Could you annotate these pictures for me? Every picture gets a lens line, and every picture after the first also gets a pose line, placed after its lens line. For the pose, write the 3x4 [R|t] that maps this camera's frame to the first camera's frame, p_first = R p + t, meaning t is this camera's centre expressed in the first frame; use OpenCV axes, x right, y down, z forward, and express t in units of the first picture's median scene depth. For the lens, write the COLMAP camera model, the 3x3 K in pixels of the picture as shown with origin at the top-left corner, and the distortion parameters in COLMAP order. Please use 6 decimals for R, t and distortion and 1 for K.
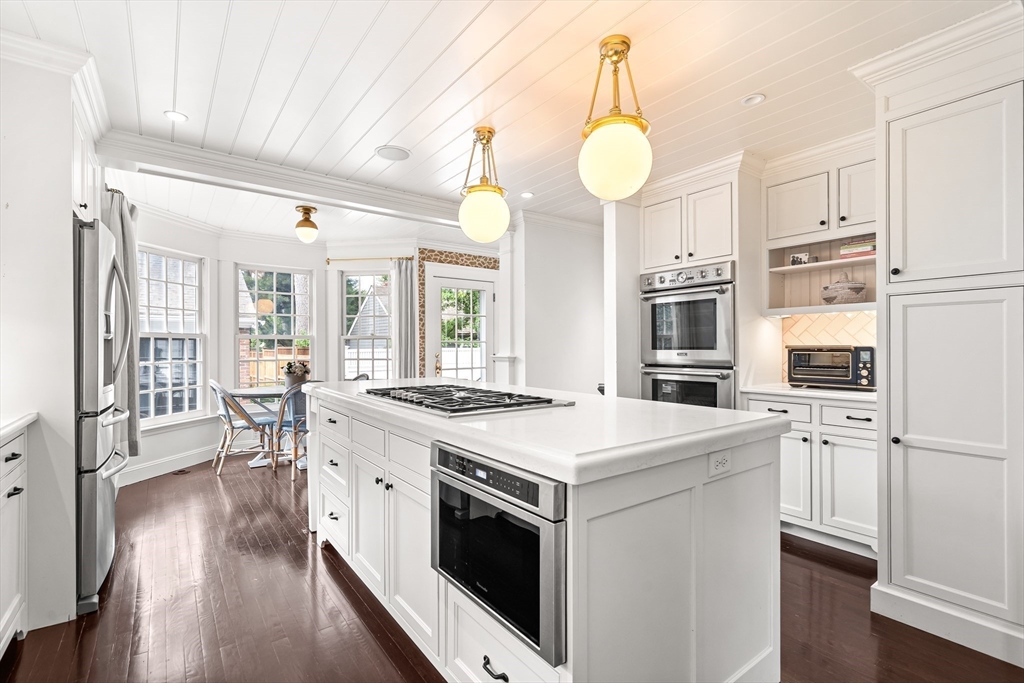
lens RADIAL K [[473.0, 0, 513.0], [0, 473.0, 343.0], [0, 0, 1]] dist [0.010874, -0.000436]
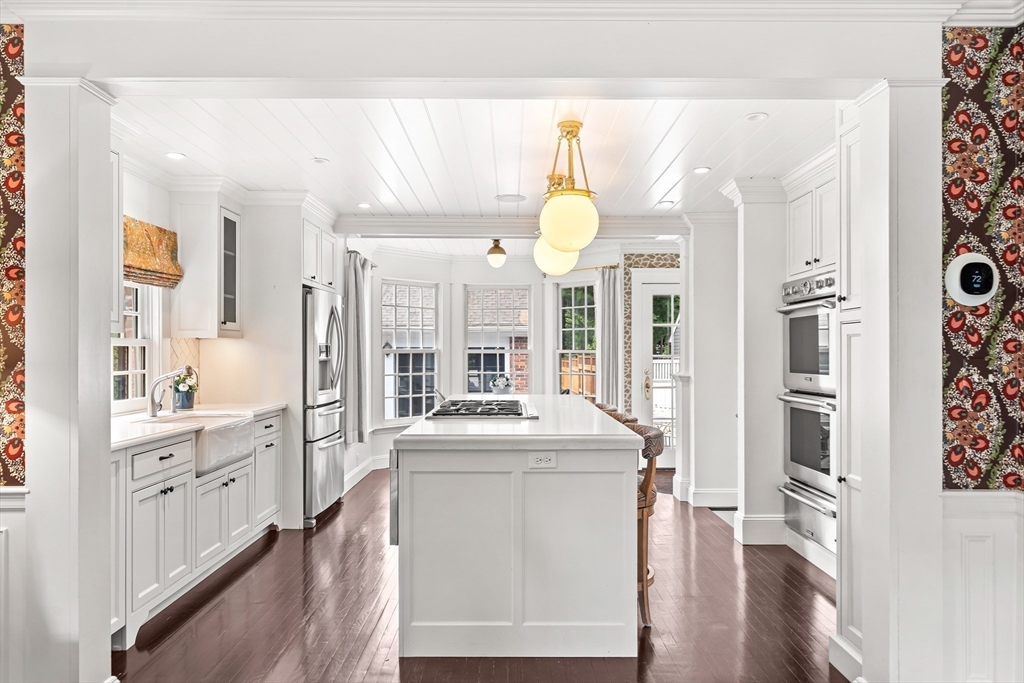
lens RADIAL K [[659.7, 0, 511.9], [0, 659.7, 345.2], [0, 0, 1]] dist [0.044104, 0.000083]
pose [[0.804536, -0.003456, -0.593894, 0.498066], [0.001832, 0.999993, -0.003339, -0.026370], [0.593902, 0.001598, 0.804536, -0.205166]]
